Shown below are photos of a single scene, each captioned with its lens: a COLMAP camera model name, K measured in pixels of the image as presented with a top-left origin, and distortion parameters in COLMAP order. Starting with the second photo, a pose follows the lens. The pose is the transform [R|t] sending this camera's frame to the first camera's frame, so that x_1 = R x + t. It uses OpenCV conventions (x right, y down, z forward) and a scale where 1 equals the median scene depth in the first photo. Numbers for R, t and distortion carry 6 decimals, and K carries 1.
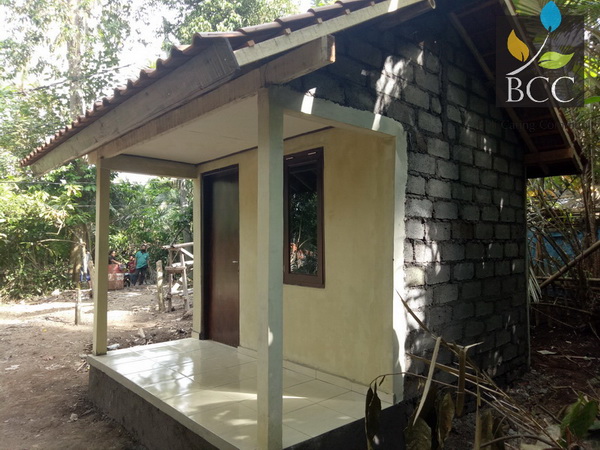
lens RADIAL K [[443.1, 0, 303.3], [0, 443.1, 239.1], [0, 0, 1]] dist [0.004623, 0.003004]
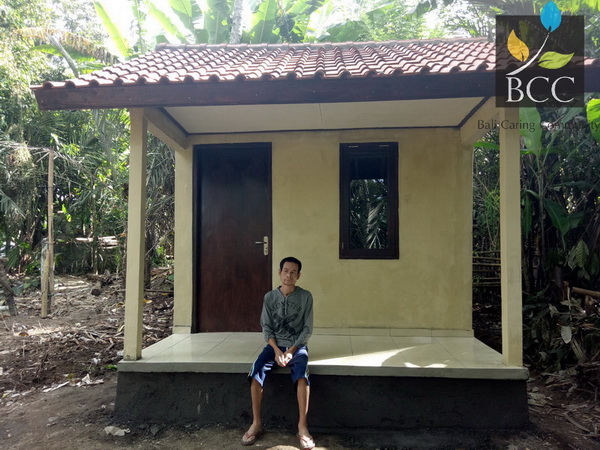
lens RADIAL K [[443.1, 0, 303.3], [0, 443.1, 239.1], [0, 0, 1]] dist [0.004623, 0.003004]
pose [[0.728969, 0.017474, 0.684324, -0.901603], [-0.003587, 0.999758, -0.021707, 0.078215], [-0.684538, 0.013369, 0.728855, 0.276248]]
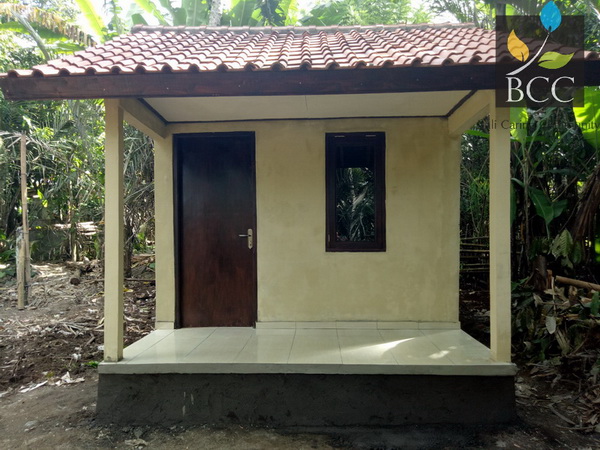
lens RADIAL K [[443.1, 0, 303.3], [0, 443.1, 239.1], [0, 0, 1]] dist [0.004623, 0.003004]
pose [[0.701849, -0.015908, 0.712148, -0.888893], [0.004107, 0.999824, 0.018287, 0.051383], [-0.712314, -0.009909, 0.701791, 0.299509]]
